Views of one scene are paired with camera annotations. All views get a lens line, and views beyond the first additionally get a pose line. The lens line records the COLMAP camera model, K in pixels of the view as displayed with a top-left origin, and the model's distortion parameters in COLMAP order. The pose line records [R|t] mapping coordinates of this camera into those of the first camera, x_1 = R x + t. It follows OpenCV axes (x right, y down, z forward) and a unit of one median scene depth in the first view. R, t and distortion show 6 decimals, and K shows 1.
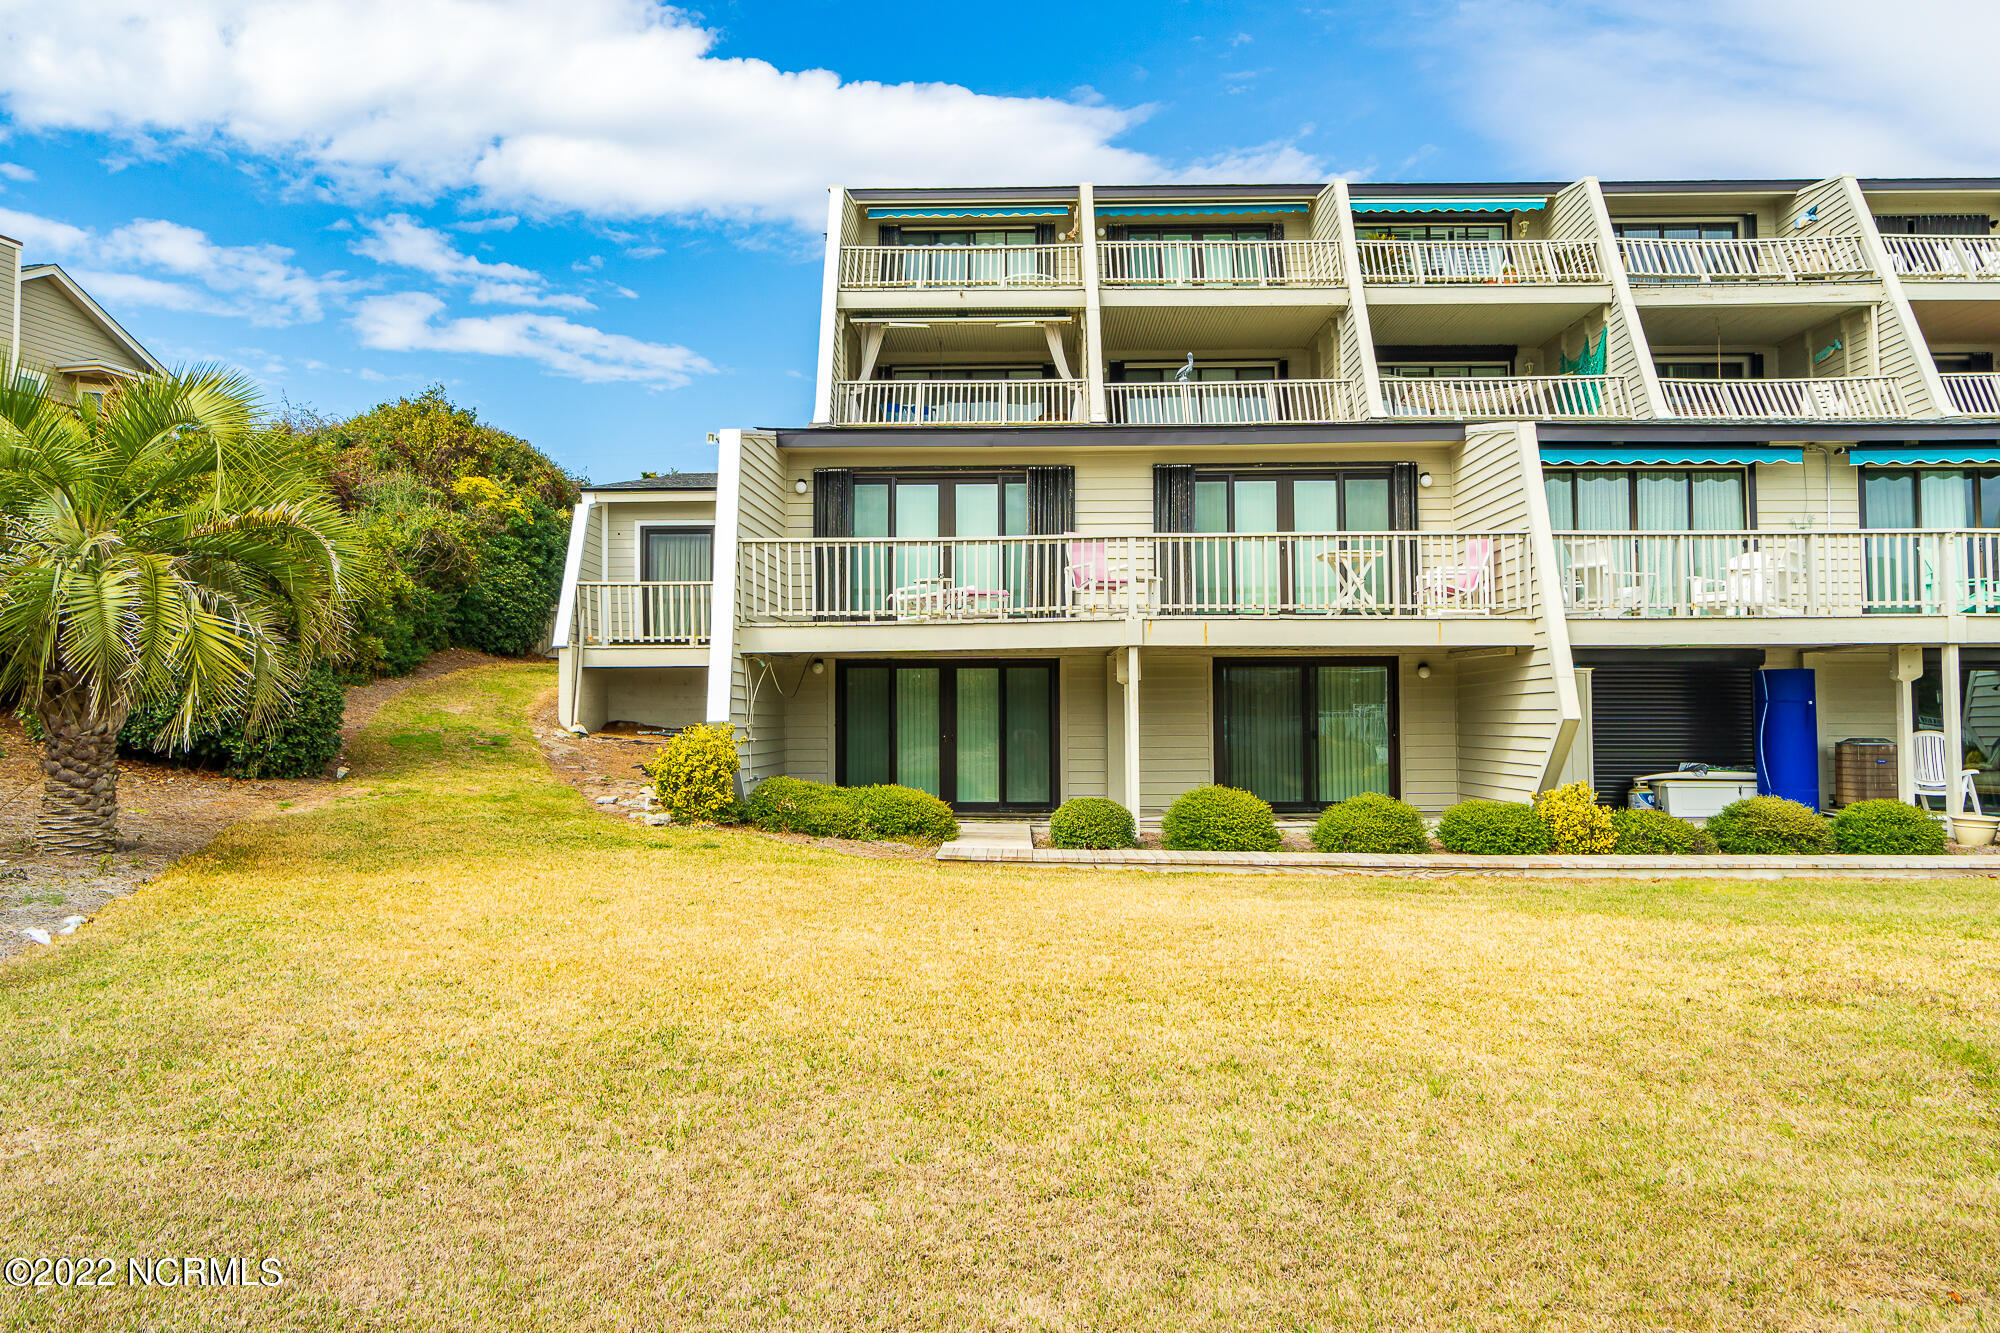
lens RADIAL K [[1443.8, 0, 1007.9], [0, 1443.8, 731.0], [0, 0, 1]] dist [-0.000570, 0.002958]
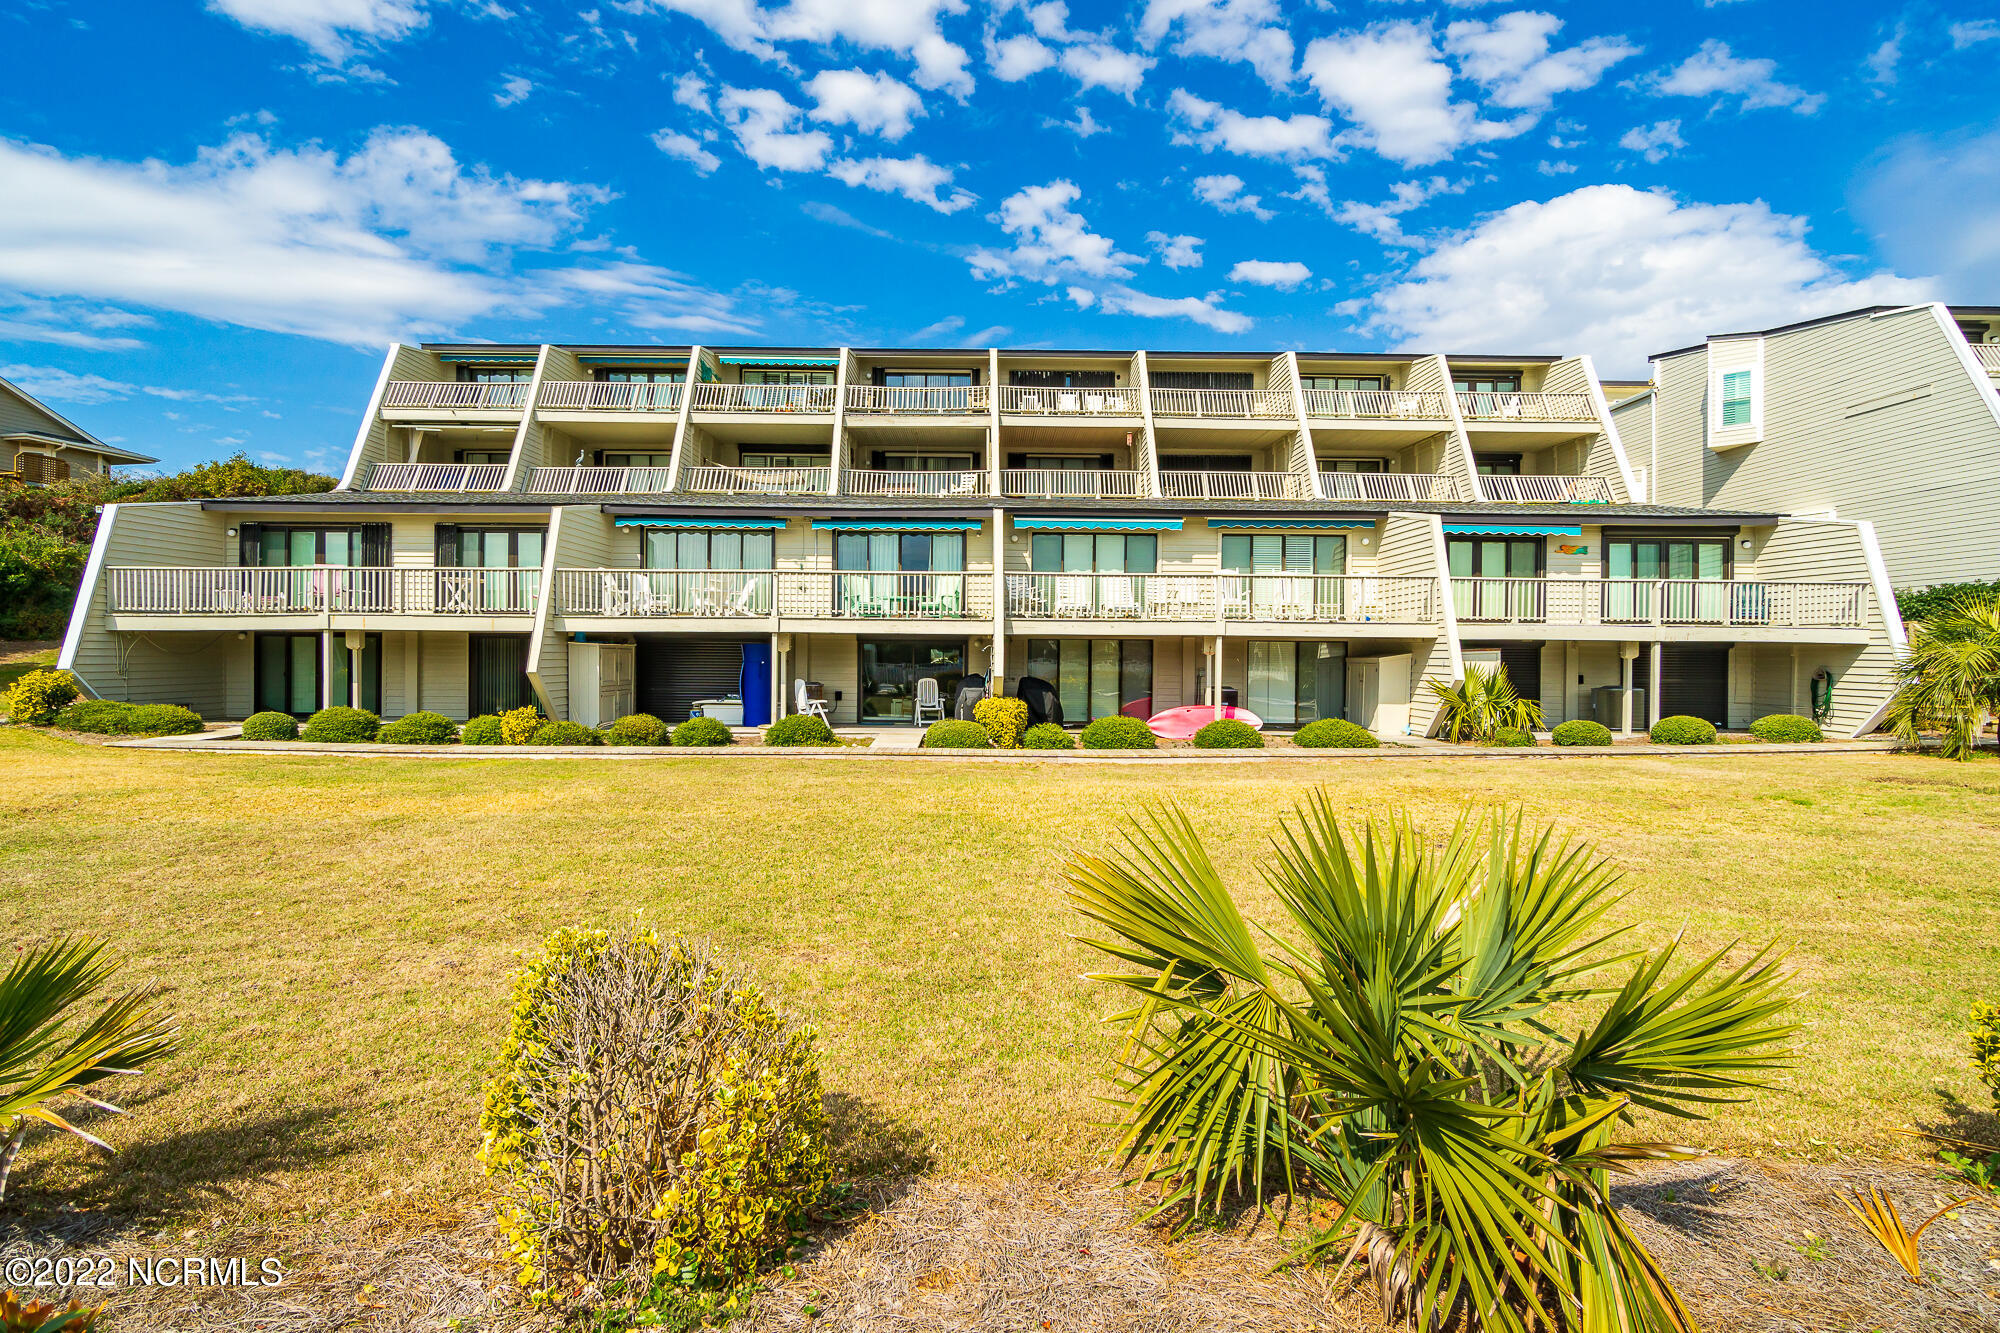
lens RADIAL K [[979.6, 0, 1002.3], [0, 979.6, 699.6], [0, 0, 1]] dist [-0.000363, 0.000669]
pose [[0.999350, 0.011904, 0.034016, 0.539855], [-0.012424, 0.999809, 0.015118, 0.000646], [-0.033830, -0.015531, 0.999307, -0.140981]]
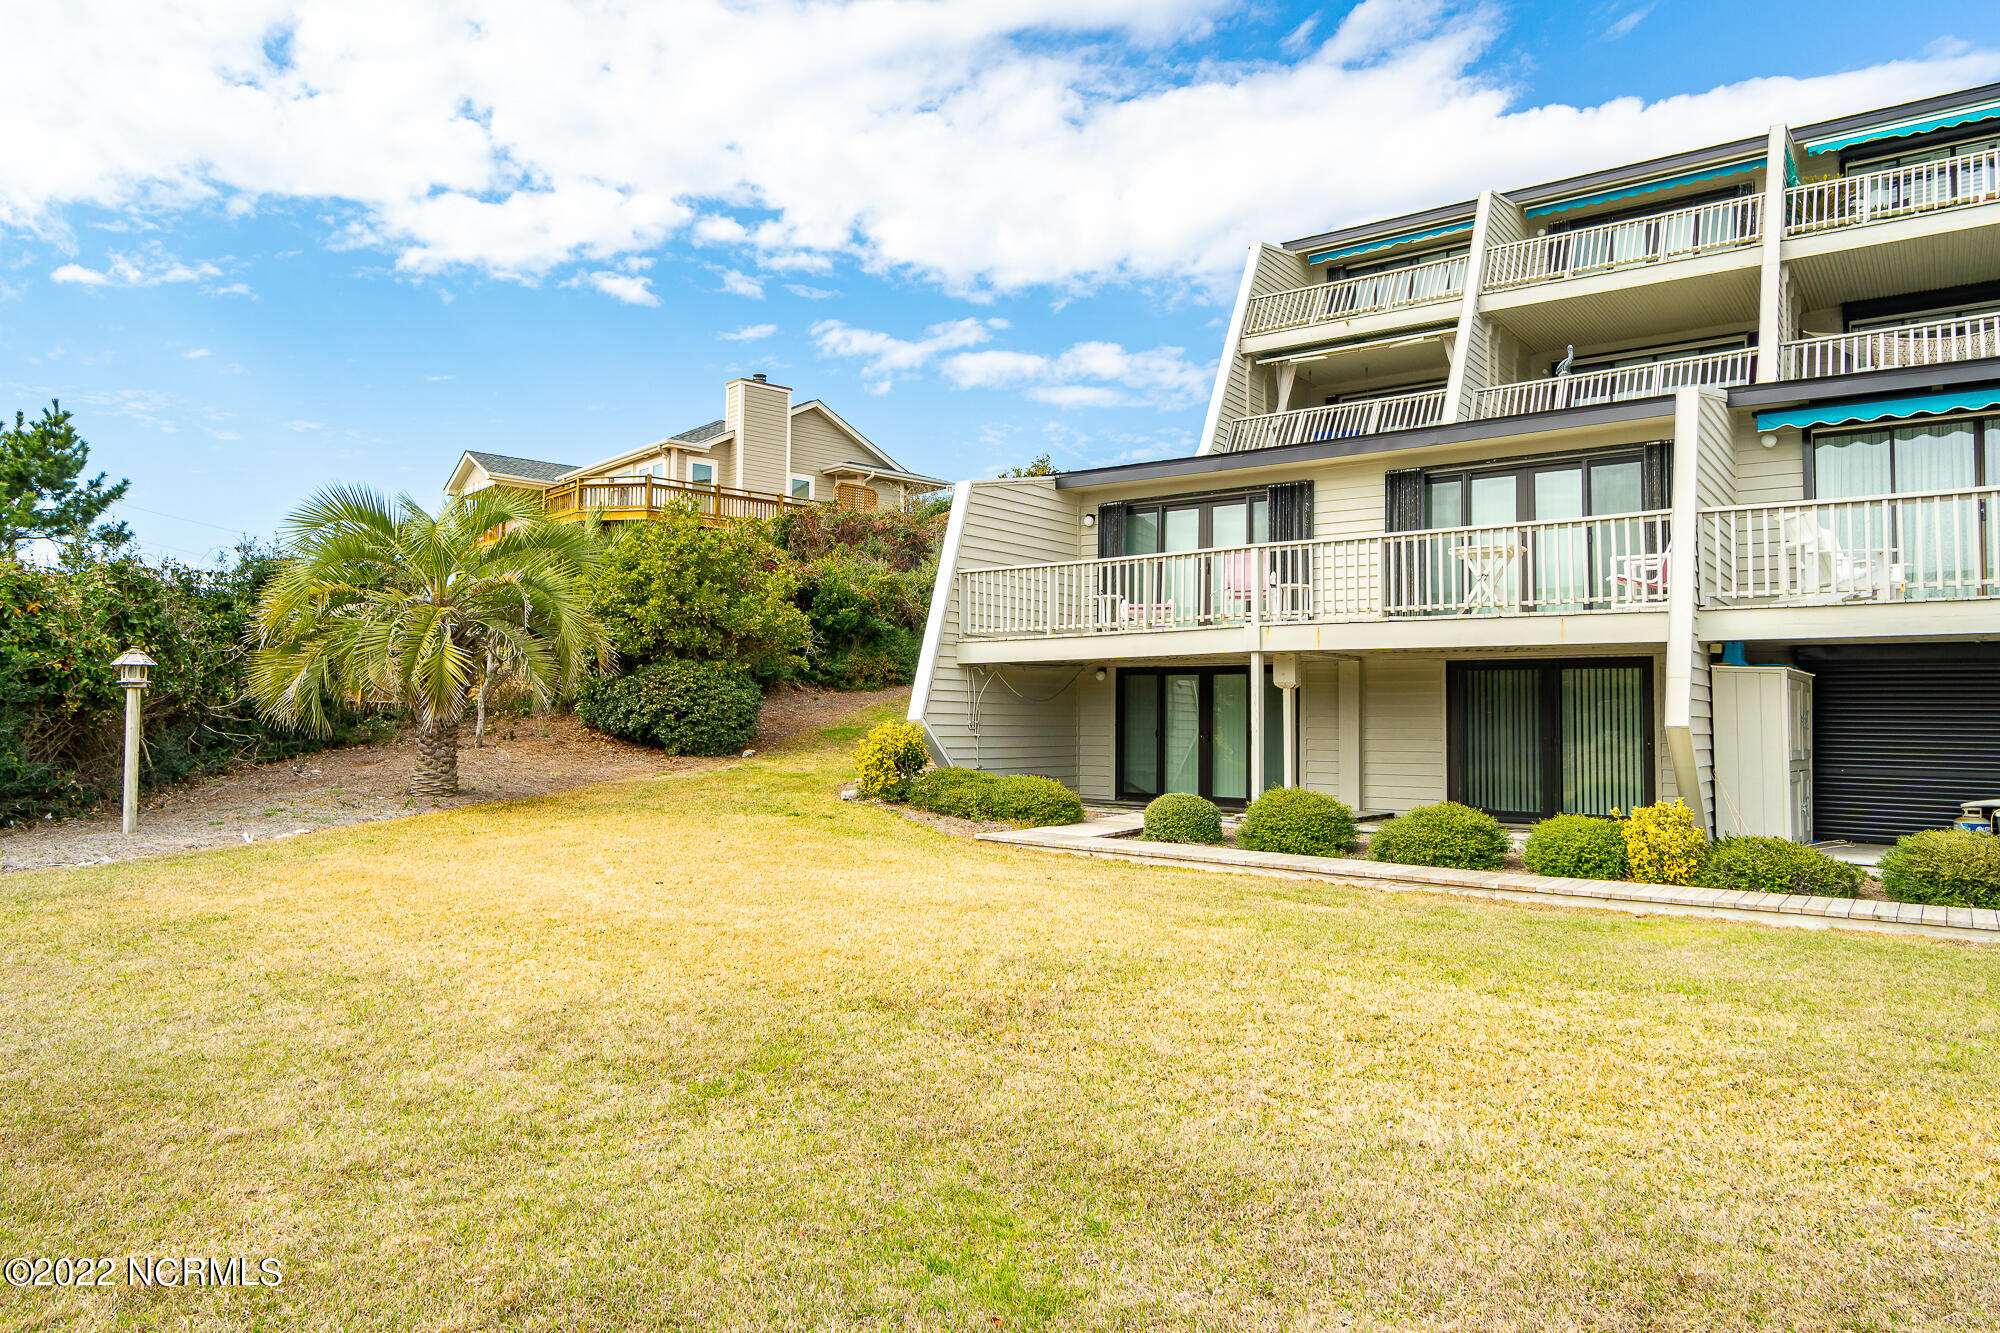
lens RADIAL K [[1305.6, 0, 986.2], [0, 1305.6, 672.1], [0, 0, 1]] dist [-0.006157, -0.000315]
pose [[0.815515, -0.009080, -0.578664, 0.289985], [-0.021601, 0.998703, -0.046112, 0.002828], [0.578332, 0.050105, 0.814261, 0.078797]]
